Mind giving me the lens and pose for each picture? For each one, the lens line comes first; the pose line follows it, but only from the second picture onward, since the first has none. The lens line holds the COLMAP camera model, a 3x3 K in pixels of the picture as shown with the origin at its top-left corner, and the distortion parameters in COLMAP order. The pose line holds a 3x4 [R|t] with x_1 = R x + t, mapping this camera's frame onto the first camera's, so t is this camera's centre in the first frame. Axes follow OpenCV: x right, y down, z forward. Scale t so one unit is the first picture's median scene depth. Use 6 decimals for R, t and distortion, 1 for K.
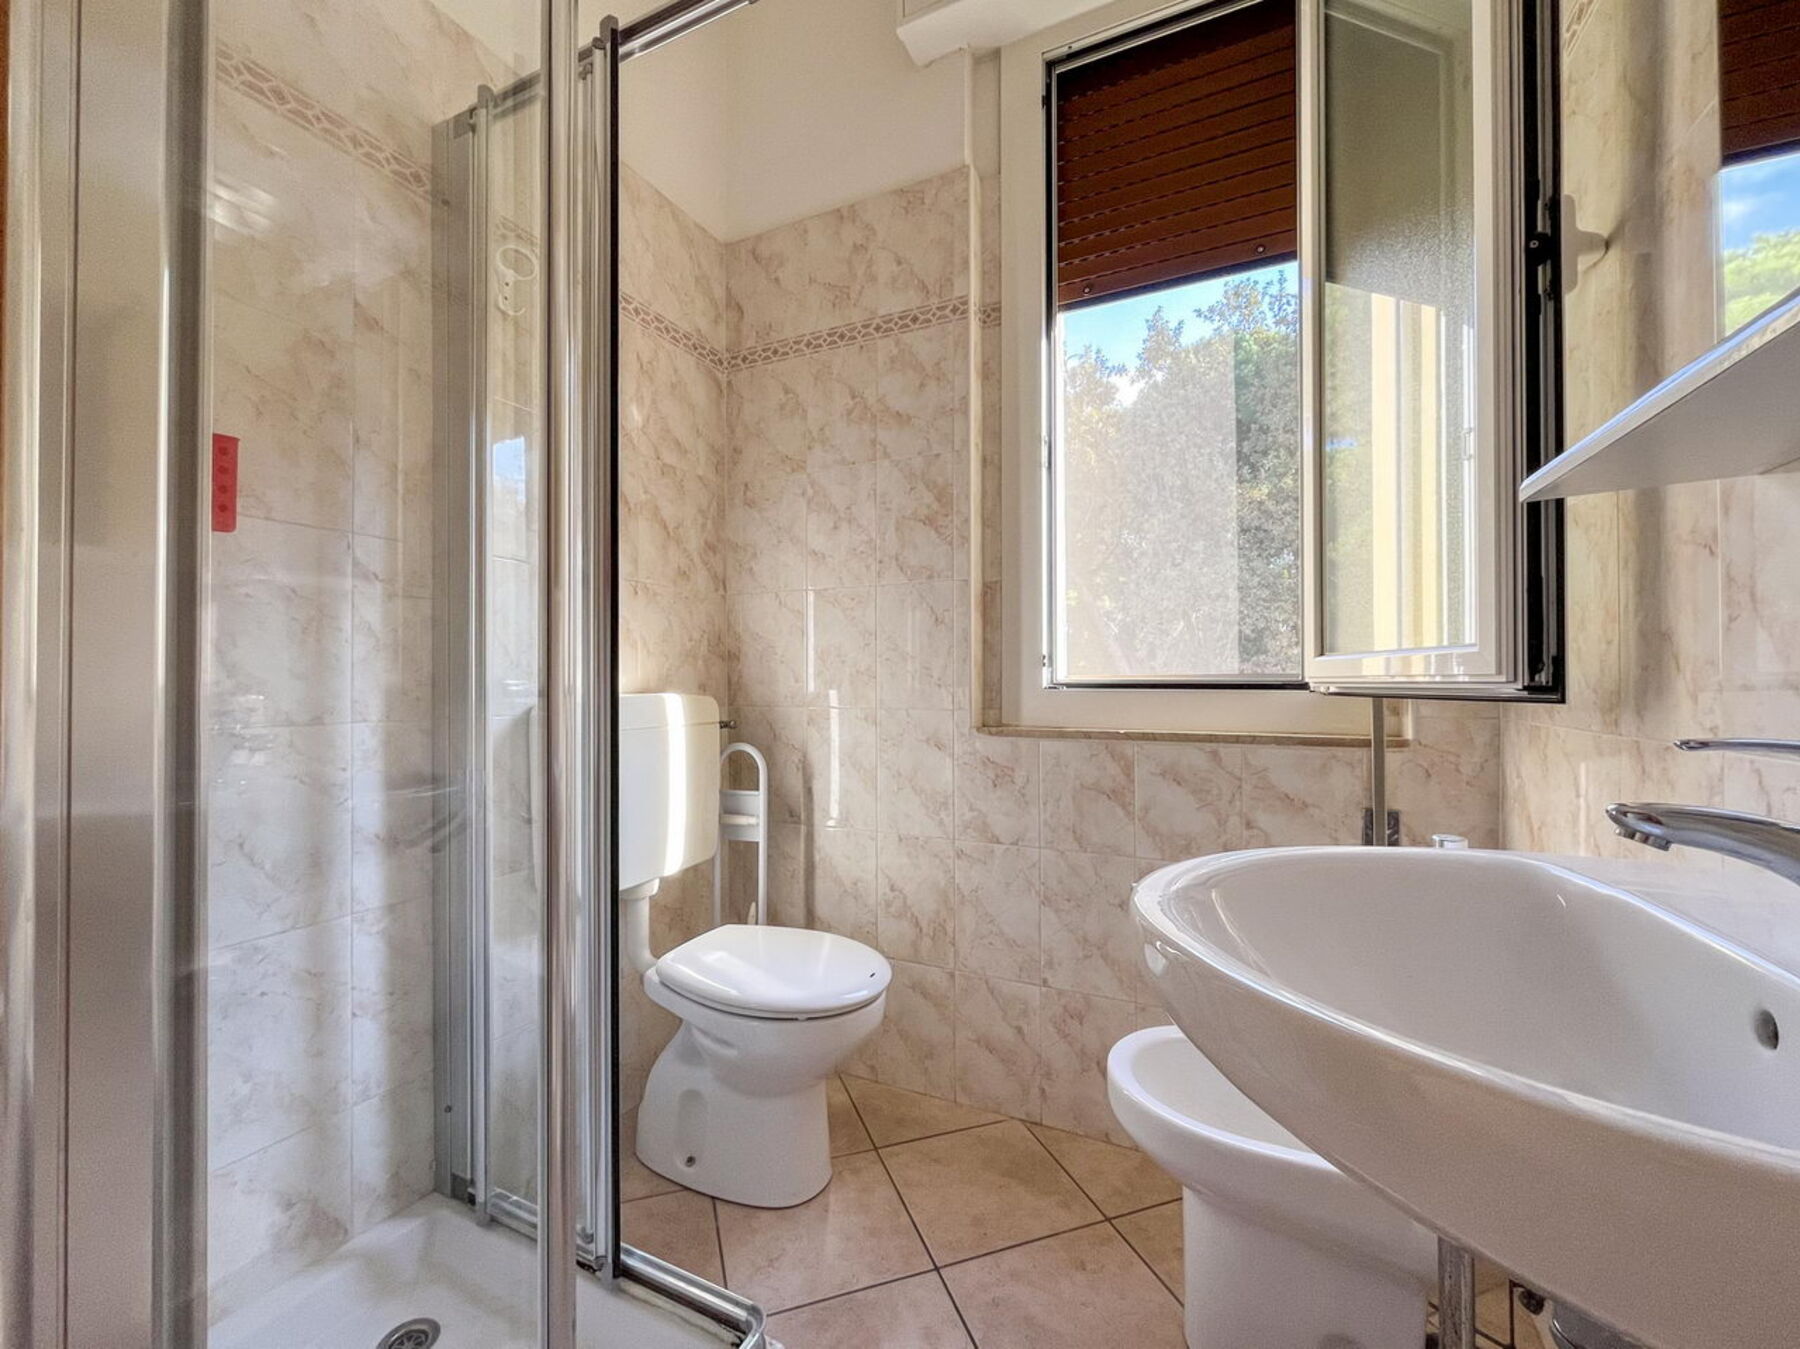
lens RADIAL K [[731.2, 0, 899.3], [0, 731.2, 678.2], [0, 0, 1]] dist [-0.002189, -0.000248]
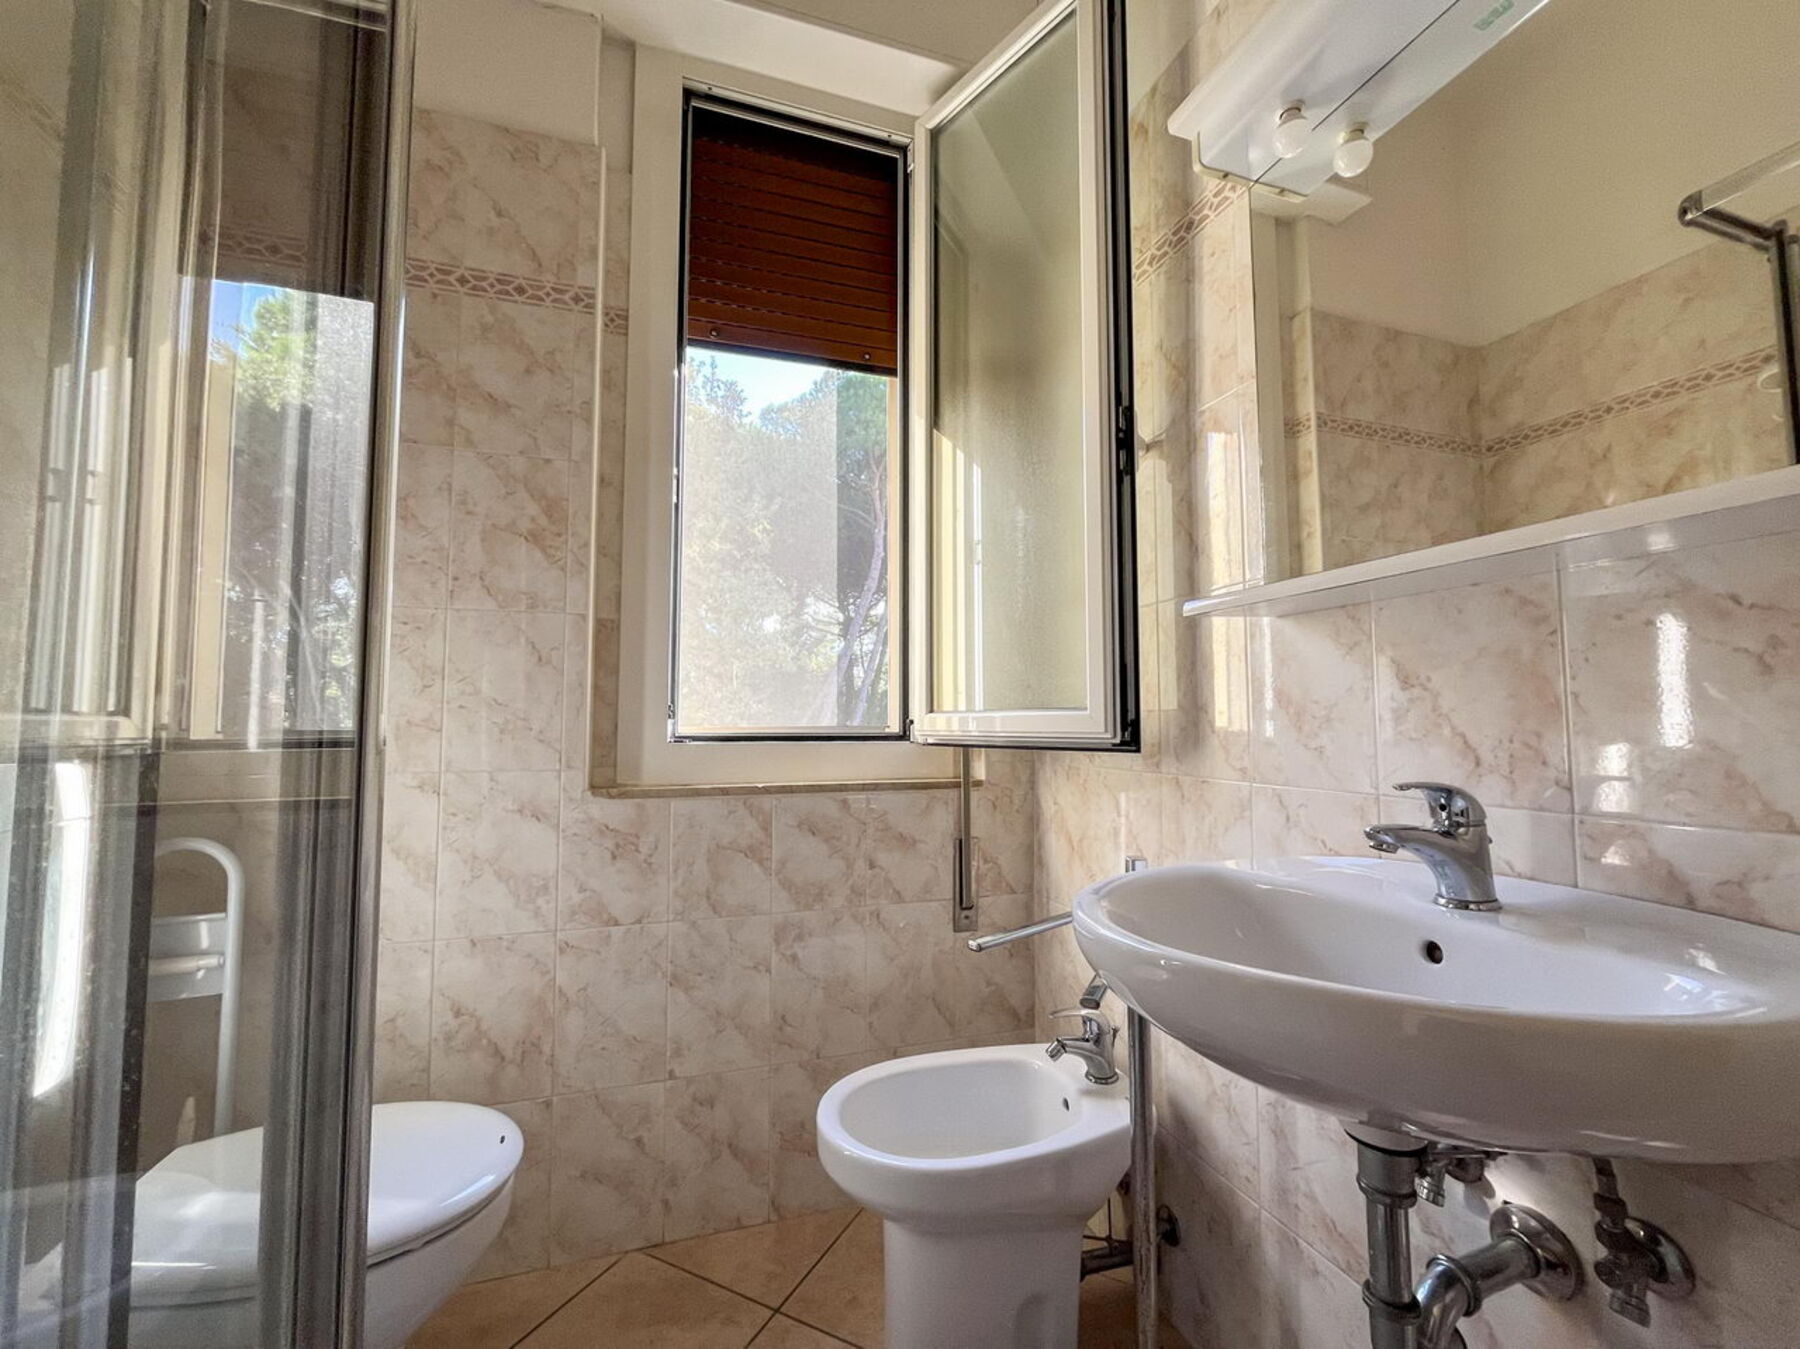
lens RADIAL K [[731.2, 0, 896.4], [0, 731.2, 677.8], [0, 0, 1]] dist [-0.002189, -0.000248]
pose [[0.723541, 0.043656, 0.688900, -0.226312], [-0.004241, 0.998260, -0.058807, -0.013654], [-0.690268, 0.039628, 0.722467, 0.144961]]
